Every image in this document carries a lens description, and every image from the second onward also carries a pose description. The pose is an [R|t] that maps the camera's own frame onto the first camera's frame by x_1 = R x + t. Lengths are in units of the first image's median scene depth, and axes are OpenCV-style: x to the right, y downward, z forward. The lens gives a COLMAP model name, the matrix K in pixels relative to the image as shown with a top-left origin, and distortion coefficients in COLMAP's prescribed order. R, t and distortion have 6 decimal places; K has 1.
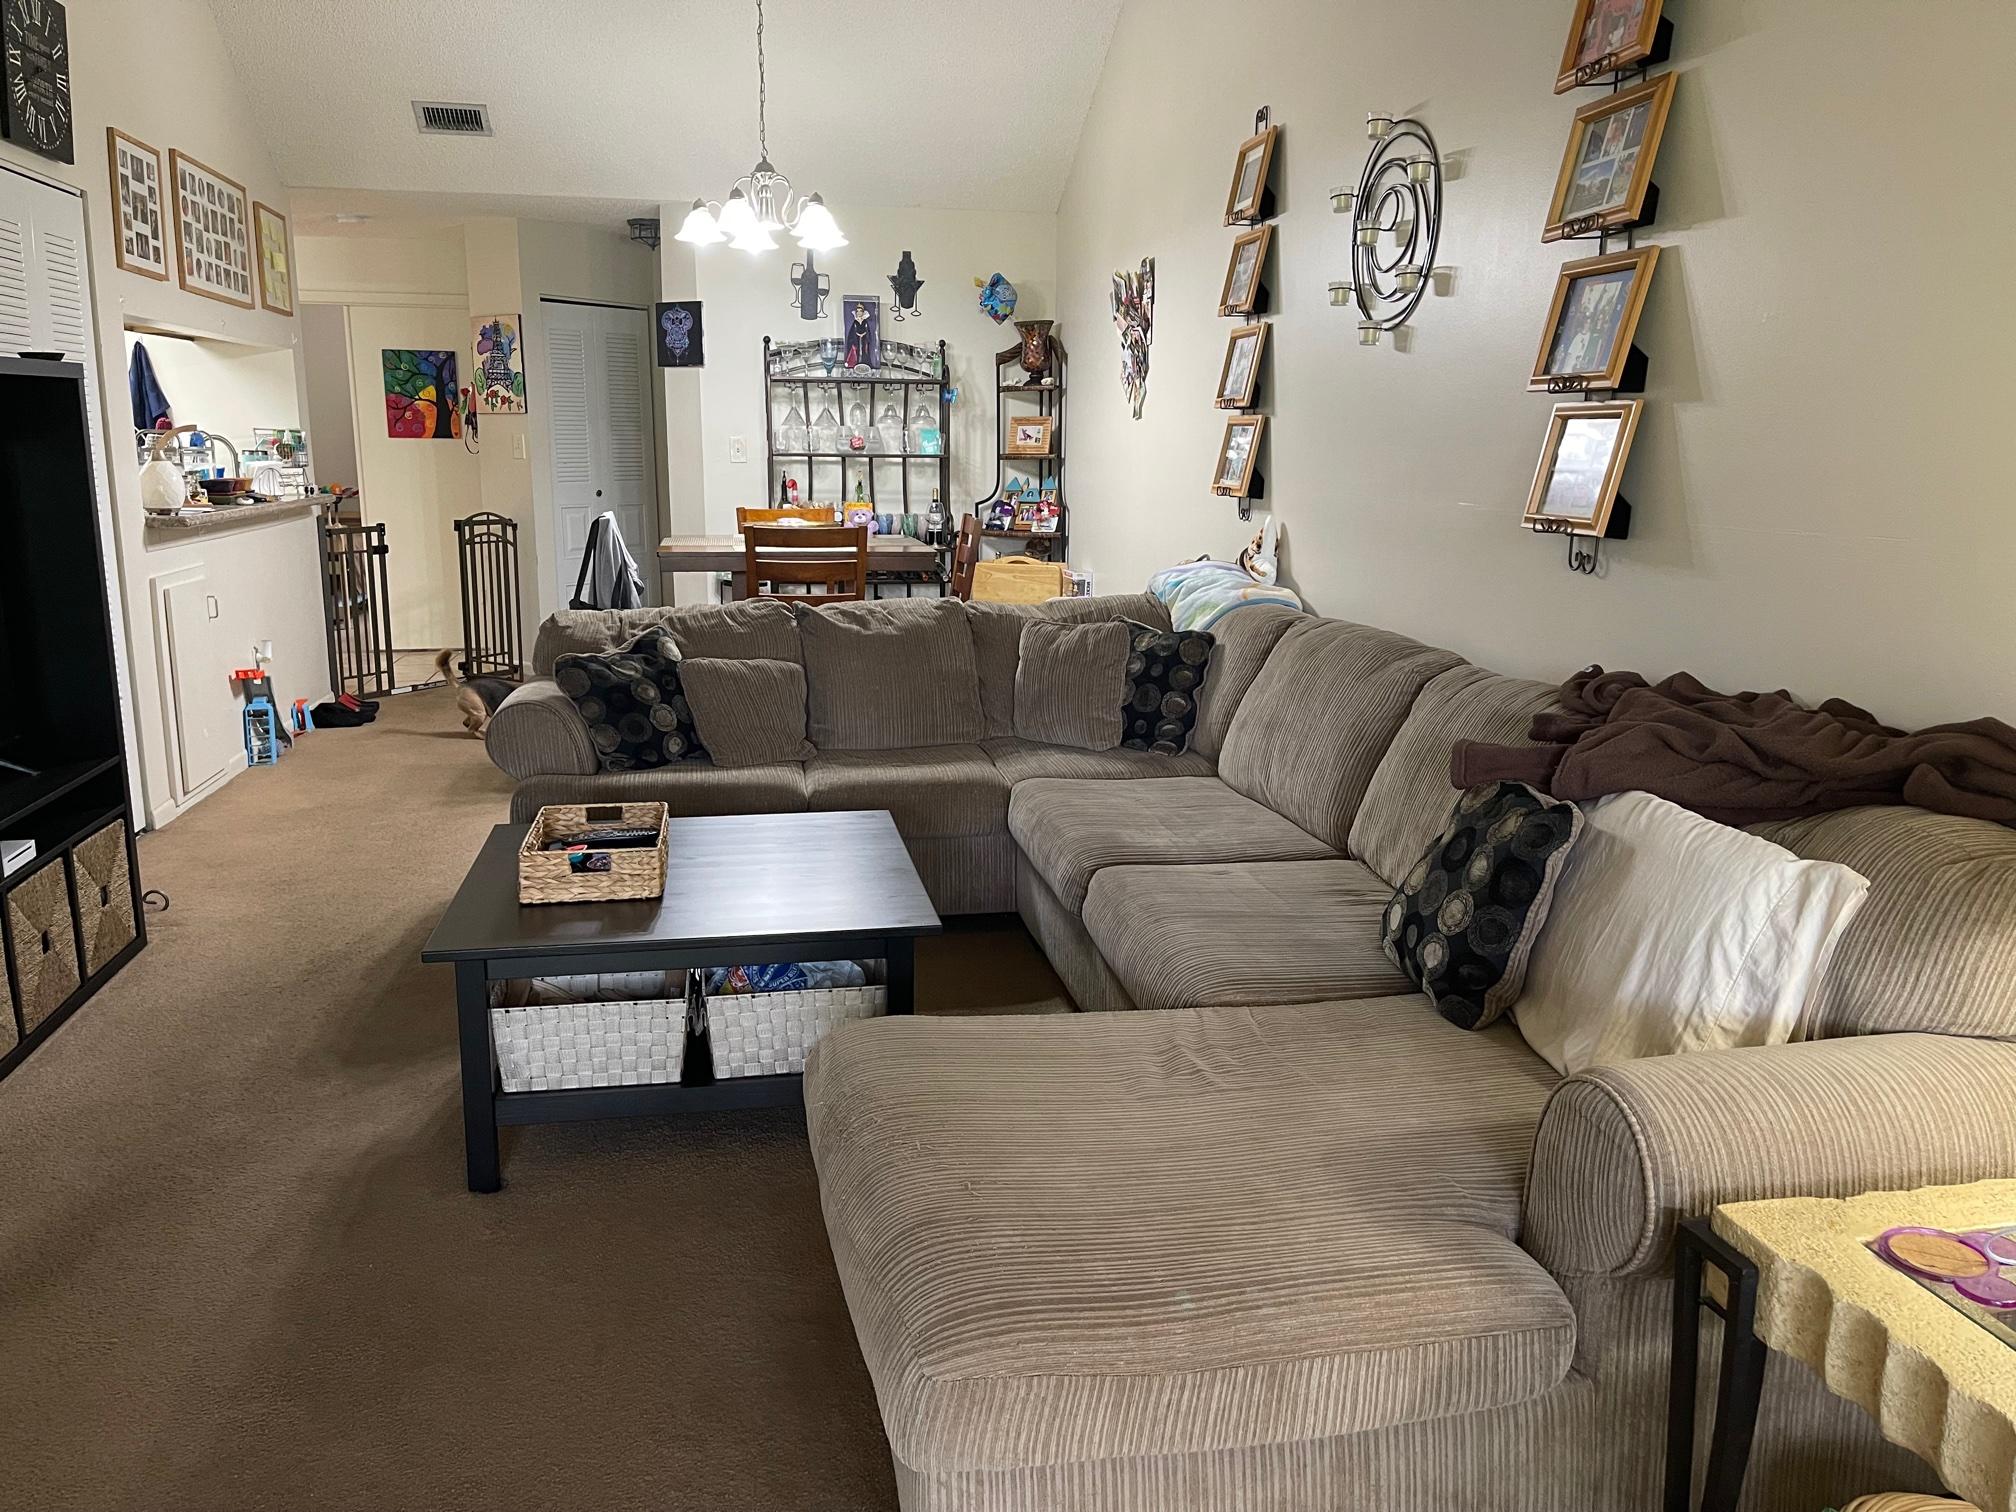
lens RADIAL K [[1516.0, 0, 1013.1], [0, 1516.0, 755.1], [0, 0, 1]] dist [0.065217, -0.090214]
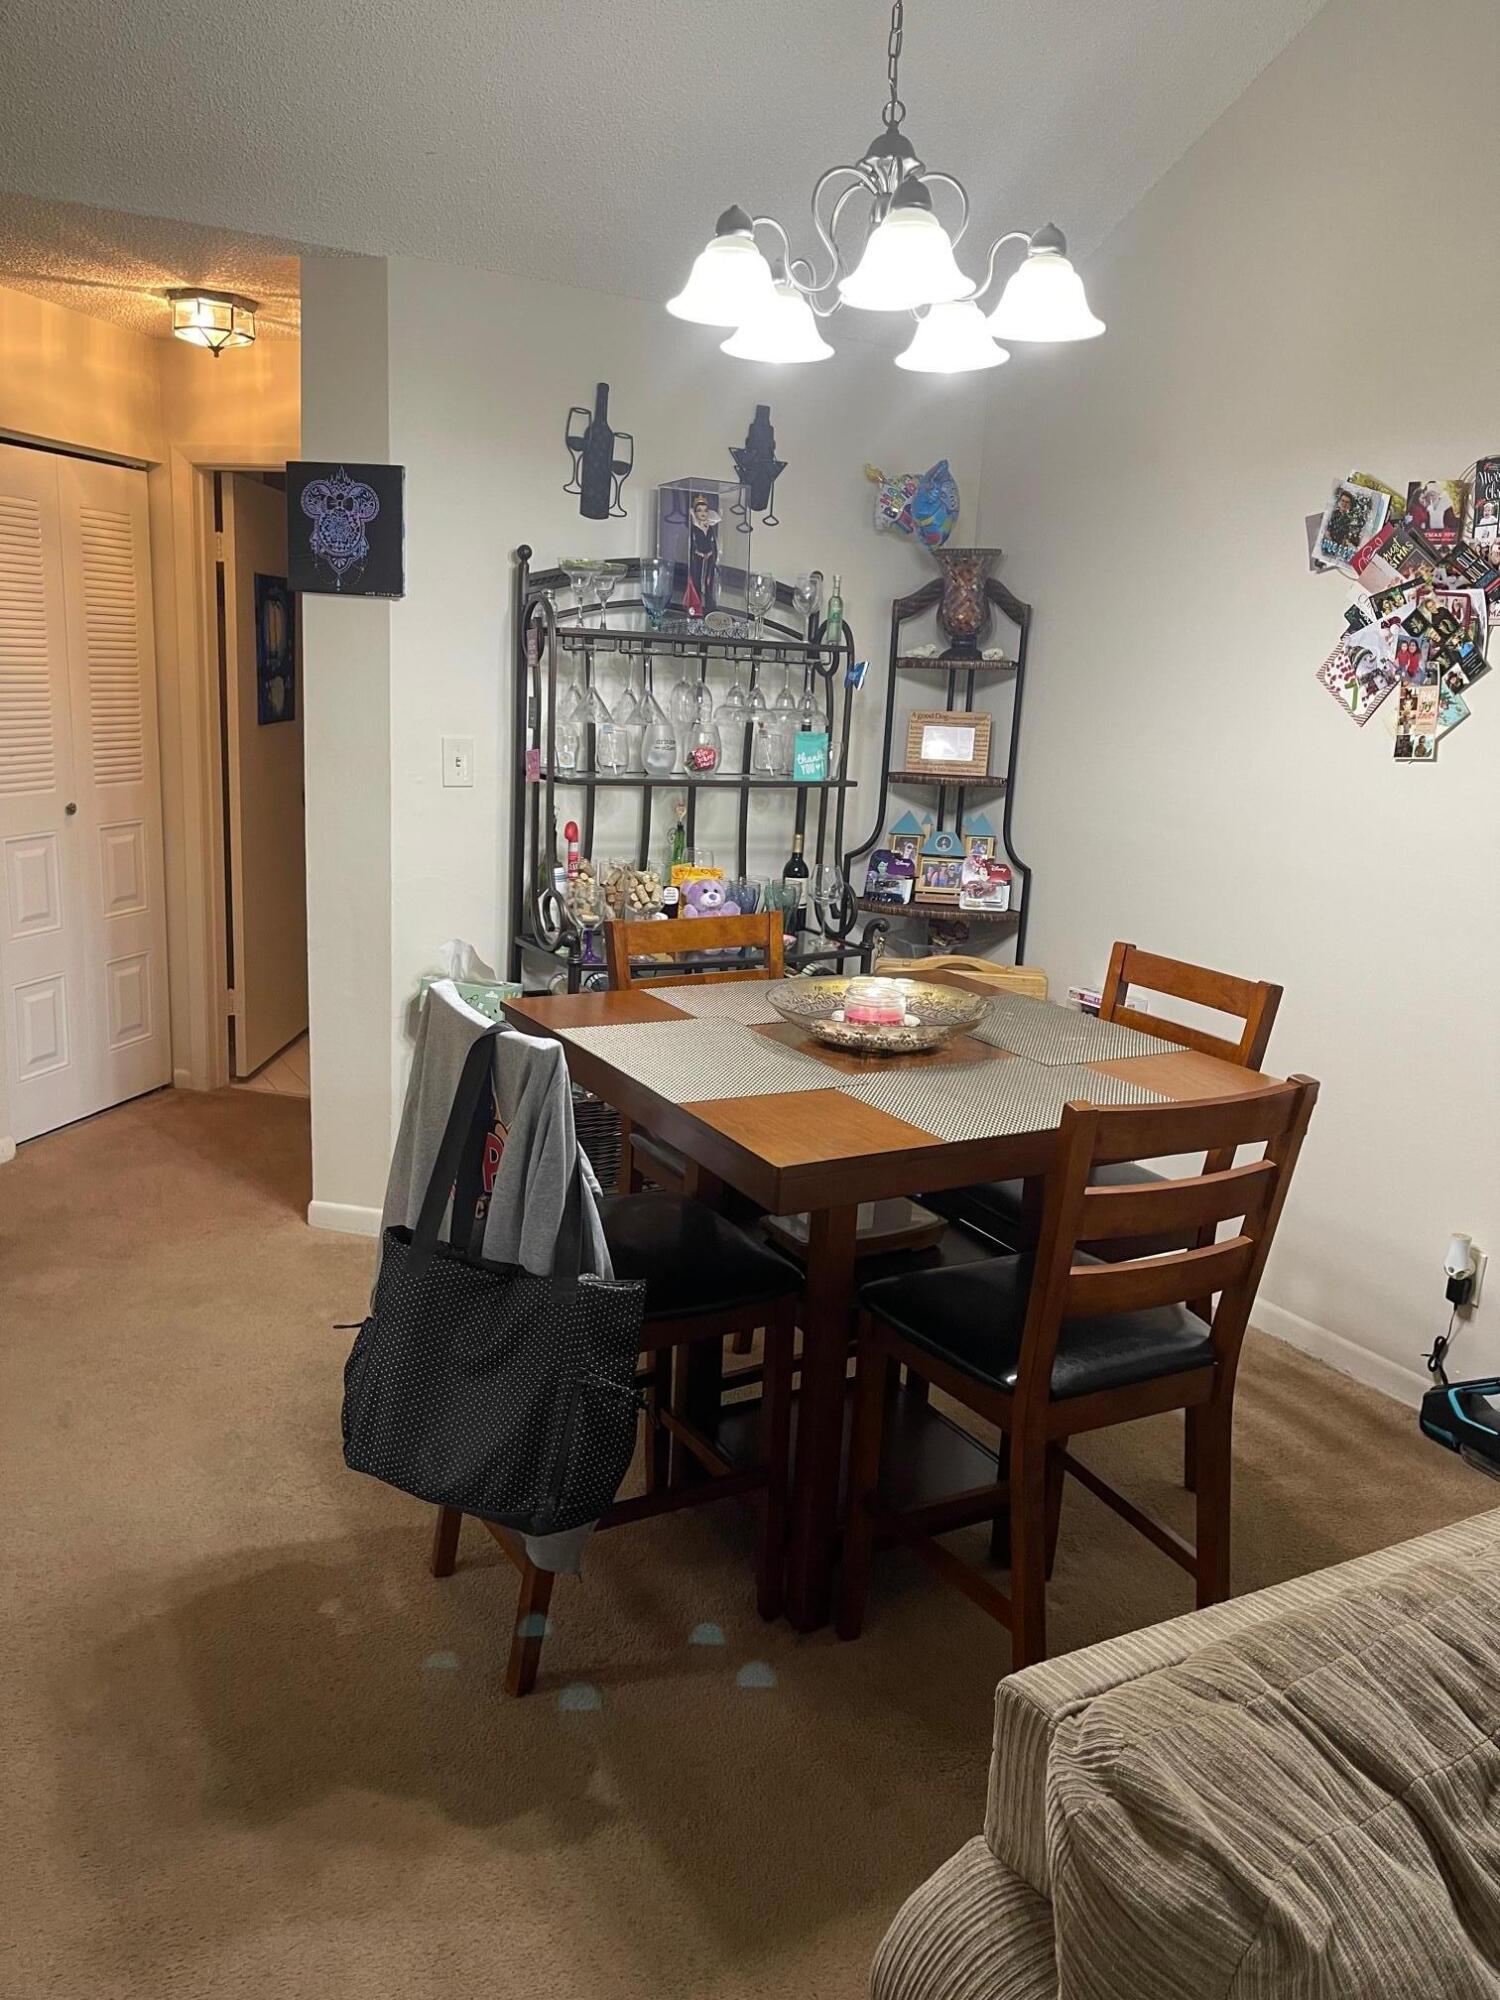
lens RADIAL K [[1504.0, 0, 751.3], [0, 1504.0, 1001.2], [0, 0, 1]] dist [0.065217, -0.090214]
pose [[0.943197, -0.032350, 0.330655, -0.259202], [0.024329, 0.999301, 0.028370, -0.131519], [-0.331342, -0.018714, 0.943325, 0.481781]]
